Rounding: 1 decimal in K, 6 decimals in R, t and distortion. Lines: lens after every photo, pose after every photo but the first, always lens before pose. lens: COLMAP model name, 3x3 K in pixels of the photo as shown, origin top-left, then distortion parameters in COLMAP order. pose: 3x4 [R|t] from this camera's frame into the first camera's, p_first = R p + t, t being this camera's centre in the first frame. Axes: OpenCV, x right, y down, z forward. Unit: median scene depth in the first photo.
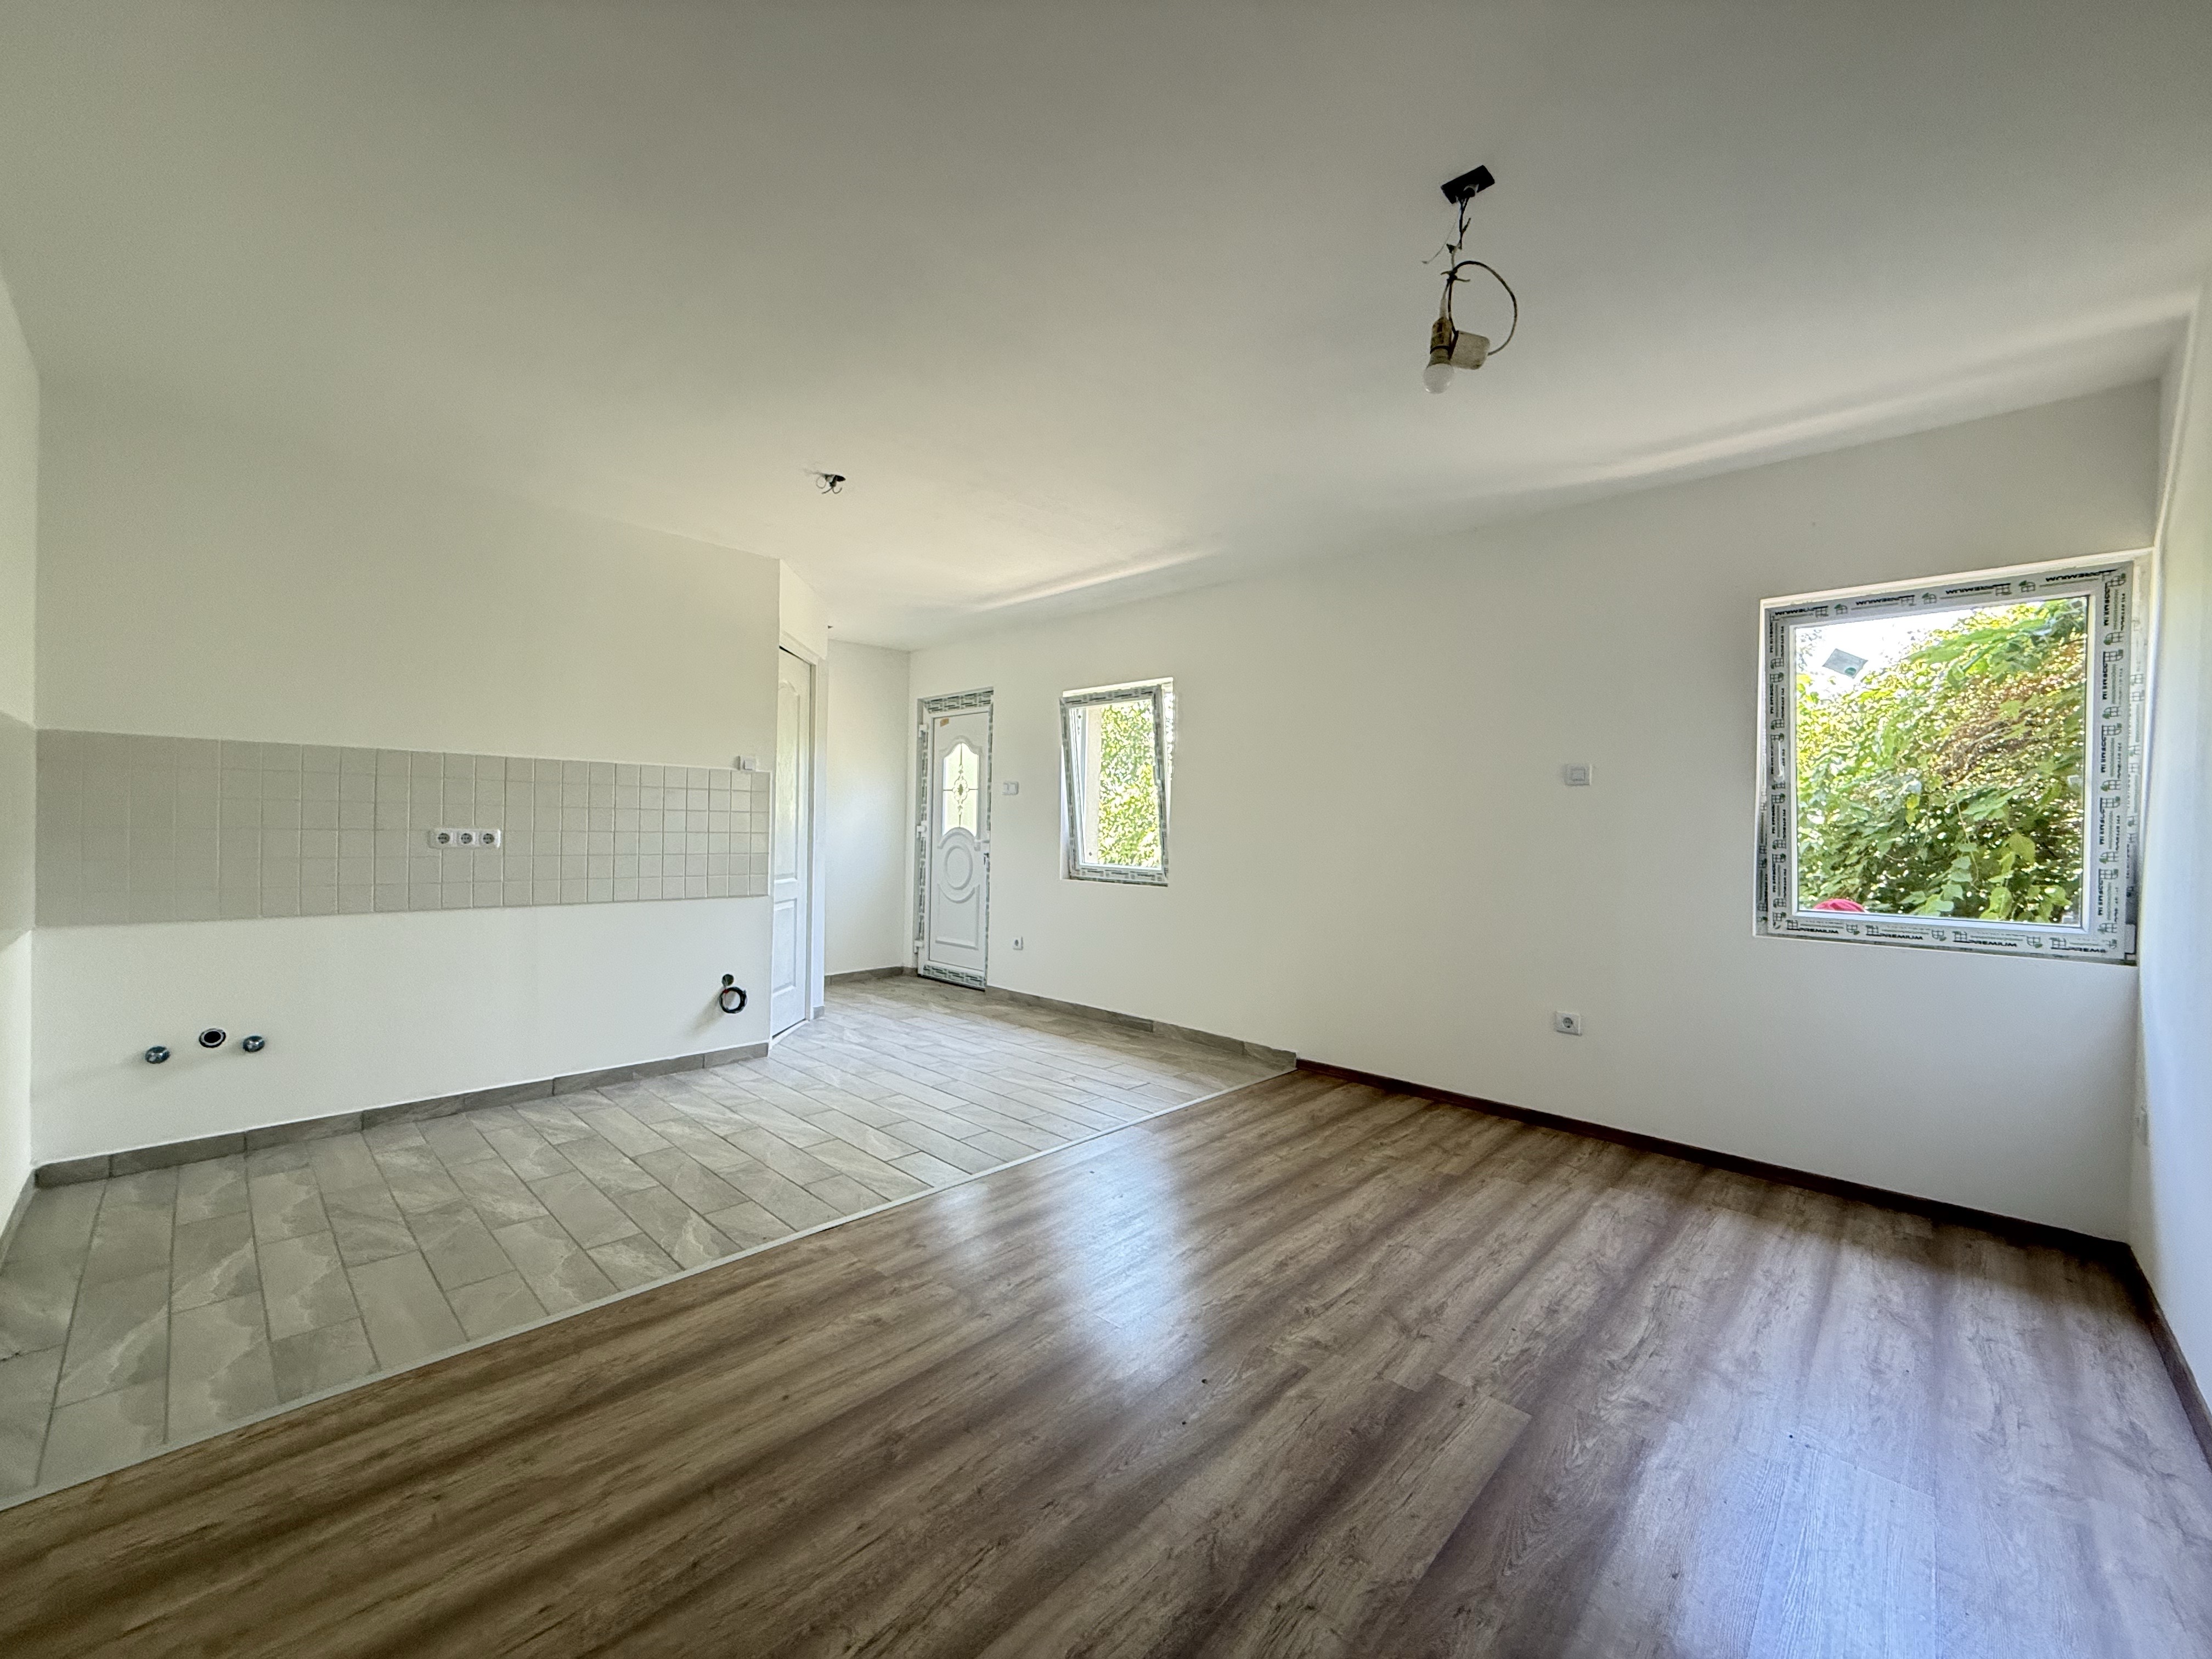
lens RADIAL K [[882.0, 0, 1098.7], [0, 882.0, 831.4], [0, 0, 1]] dist [-0.001591, 0.000589]
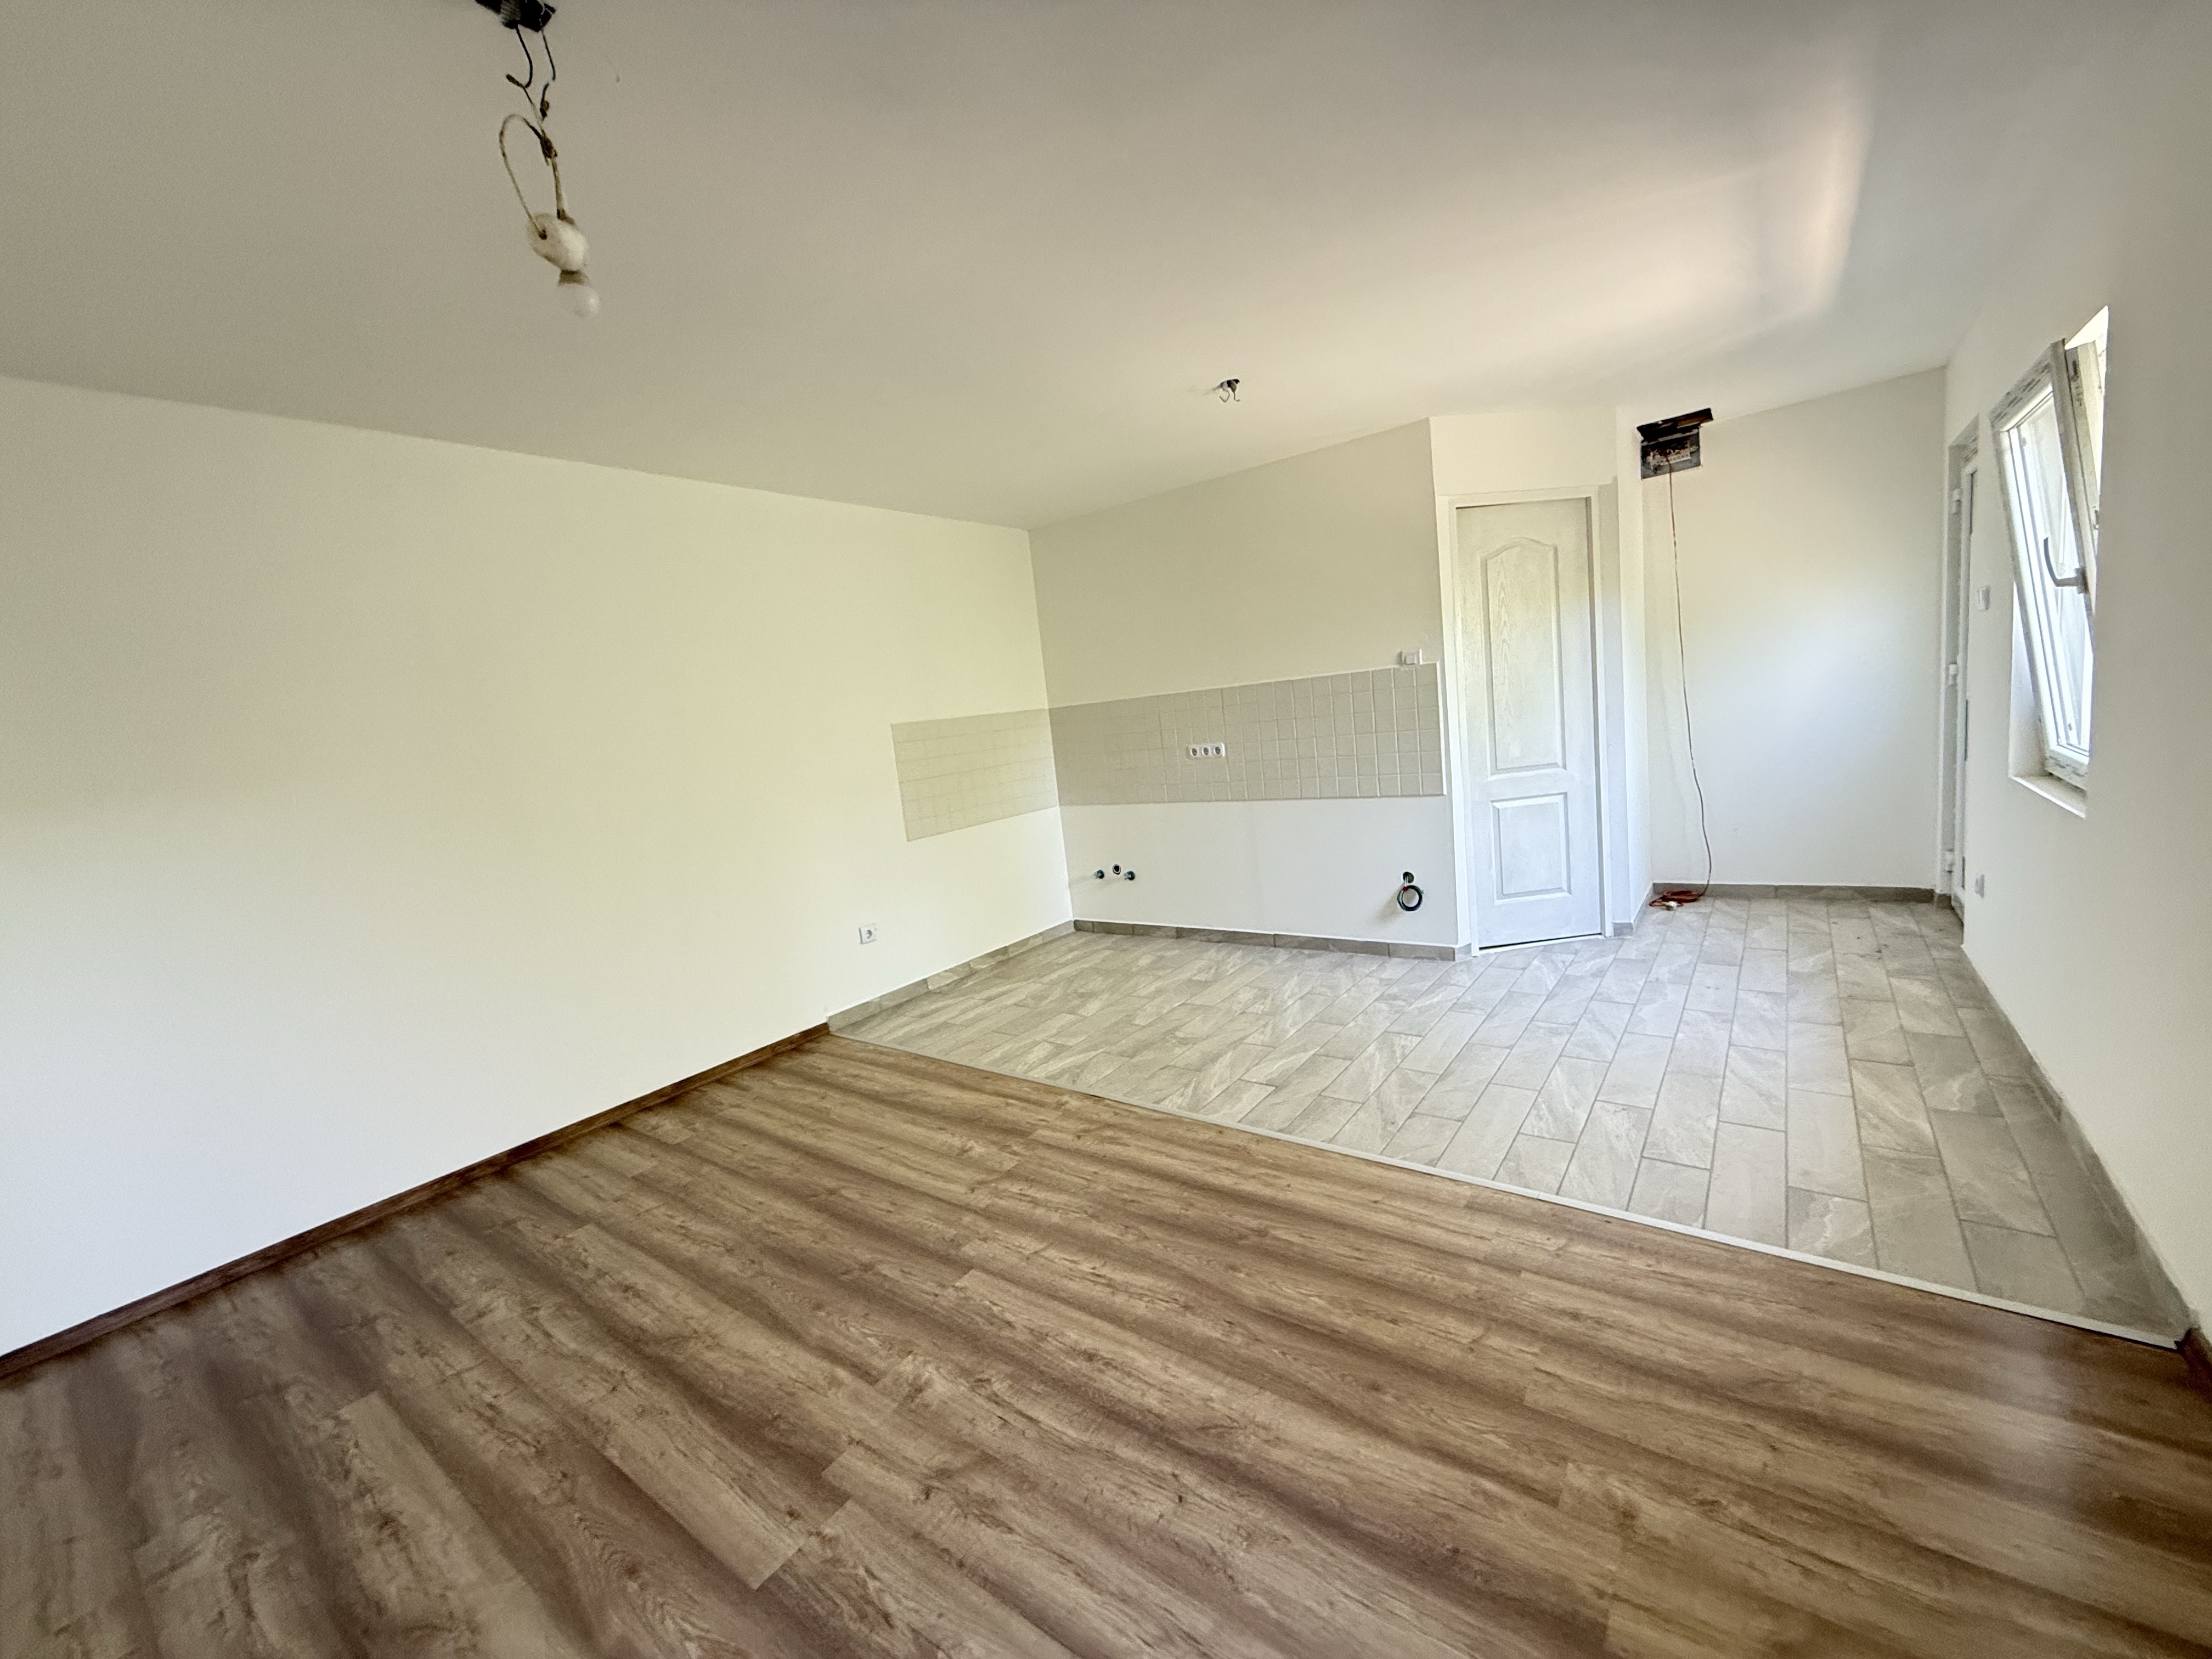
lens RADIAL K [[882.0, 0, 1103.2], [0, 882.0, 834.6], [0, 0, 1]] dist [-0.001591, 0.000589]
pose [[0.116308, 0.105729, -0.987570, 0.764329], [0.102879, 0.987687, 0.117858, -0.050585], [0.987871, -0.115308, 0.103999, 0.799685]]
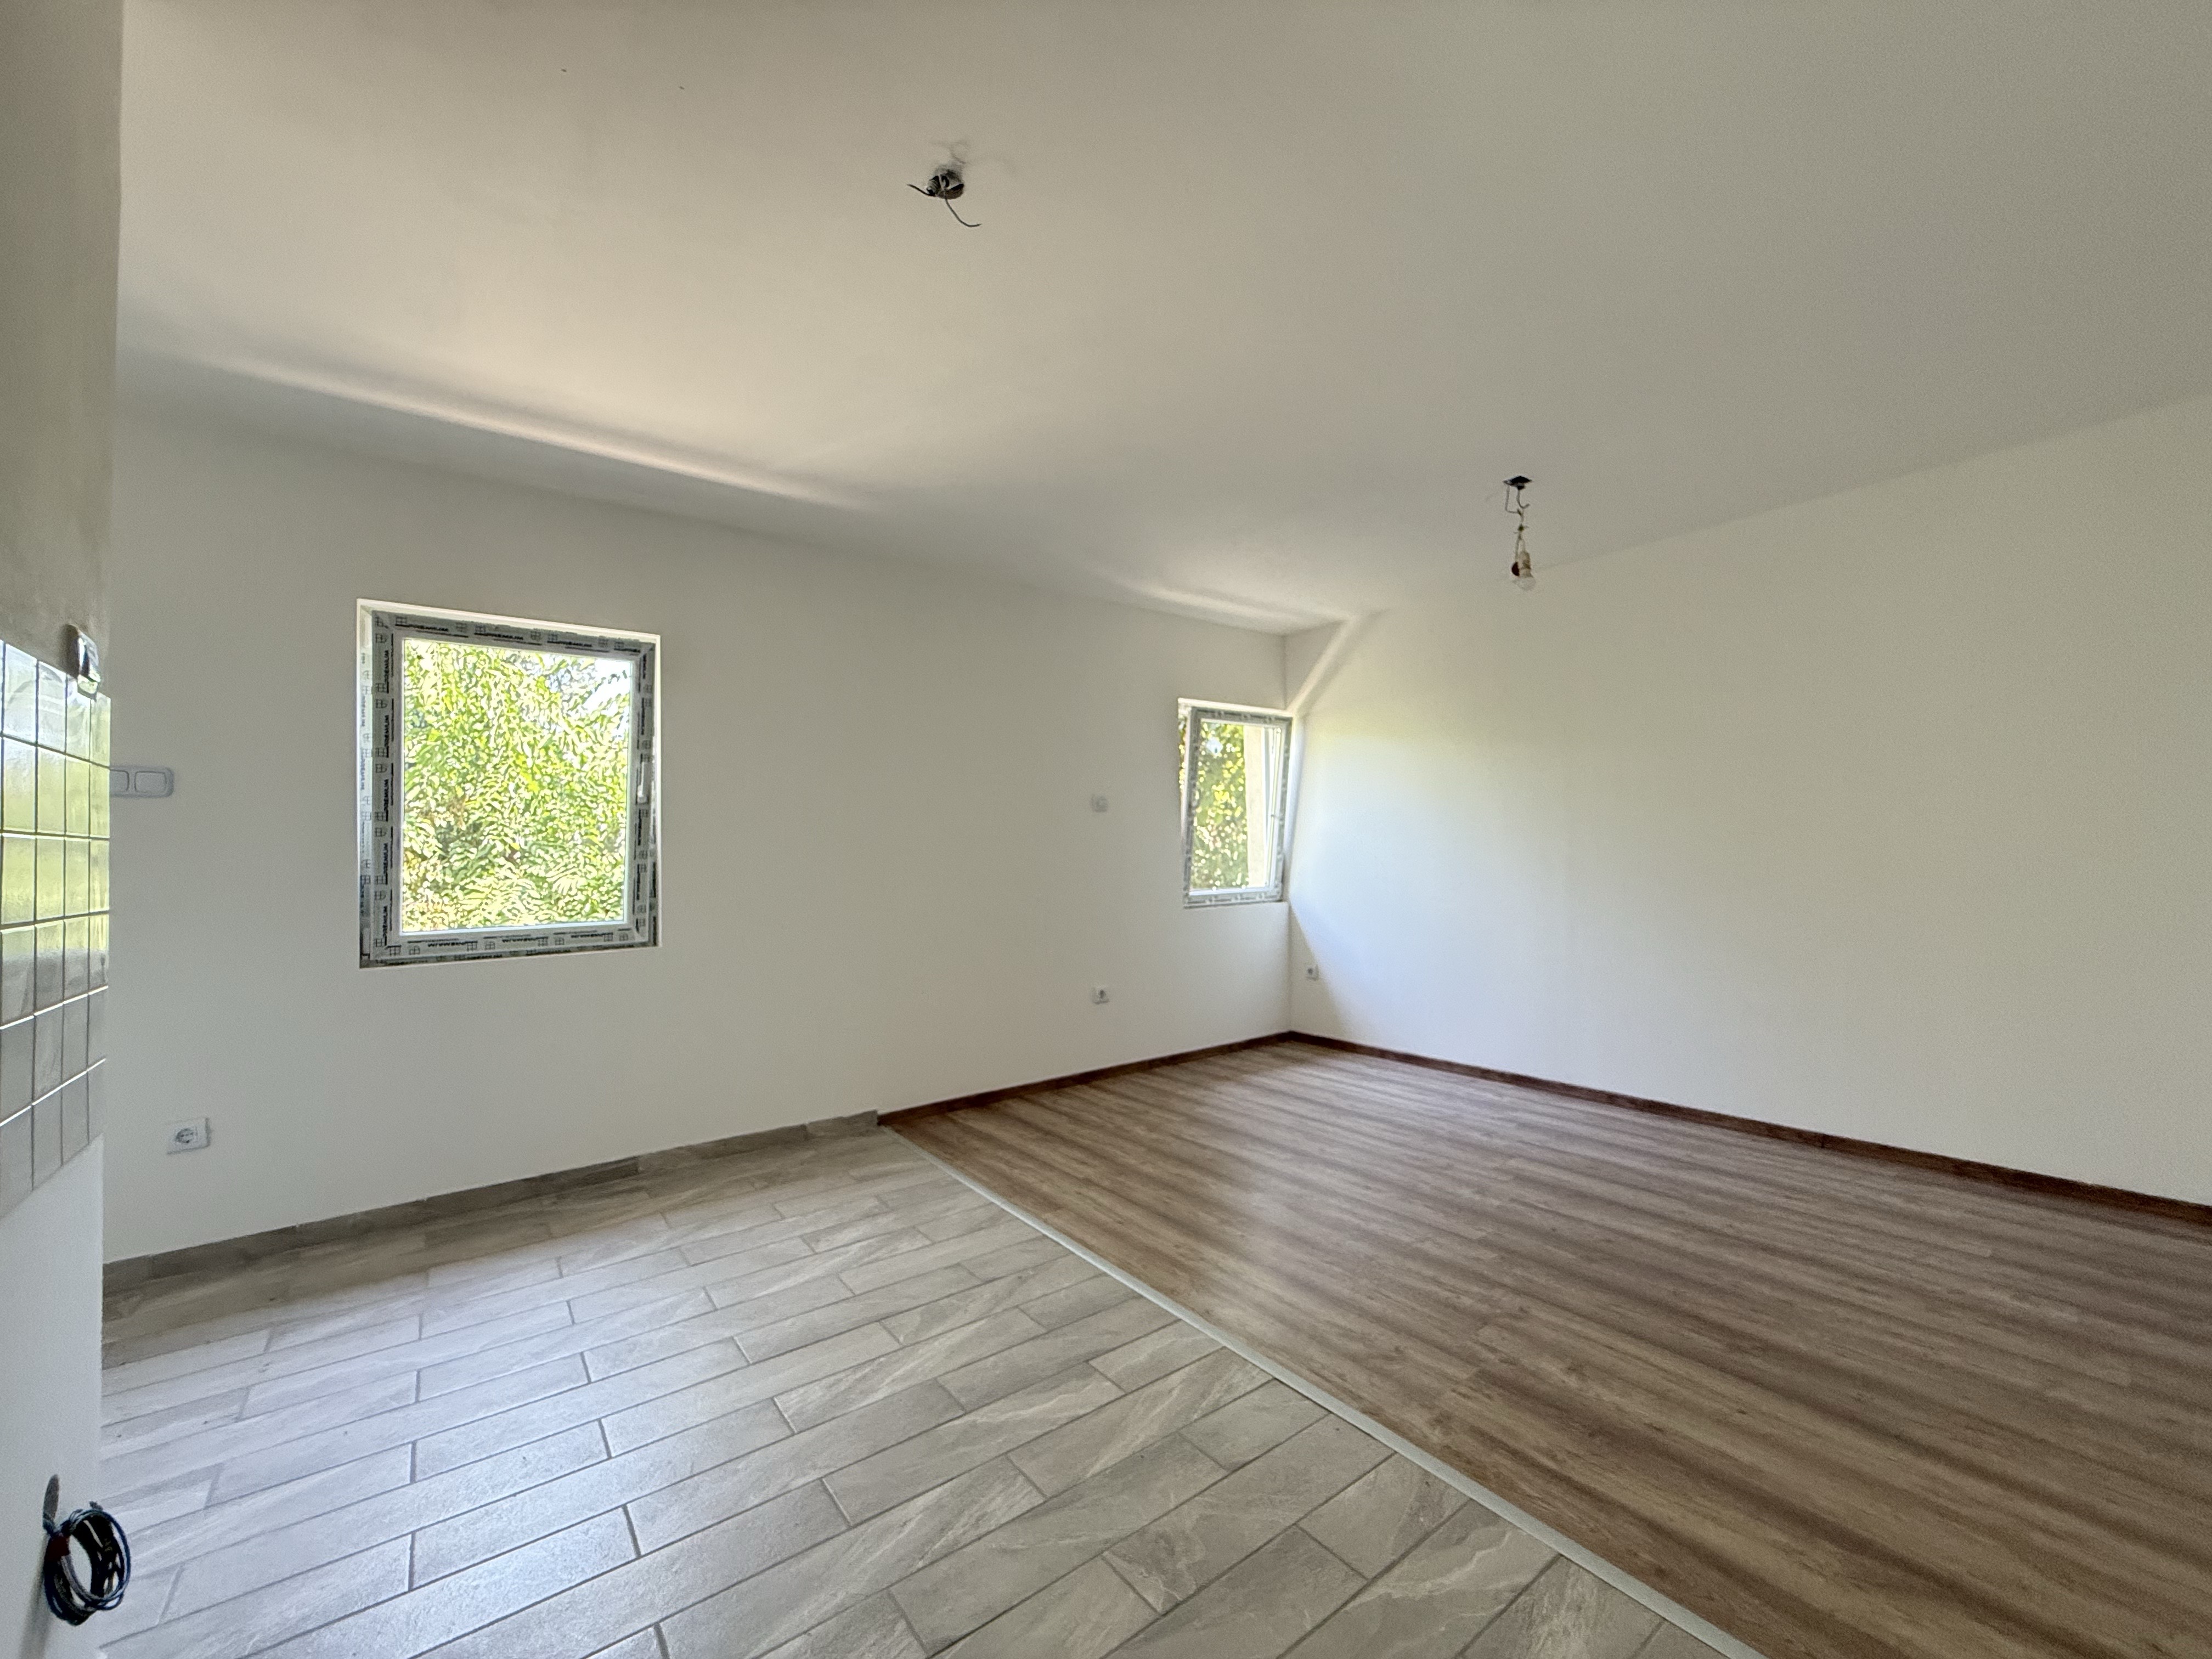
lens RADIAL K [[882.0, 0, 1099.4], [0, 882.0, 832.5], [0, 0, 1]] dist [-0.001591, 0.000589]
pose [[0.158079, -0.002036, 0.987424, -0.896389], [0.026438, 0.999648, -0.002171, -0.022191], [-0.987073, 0.026449, 0.158077, 0.949049]]
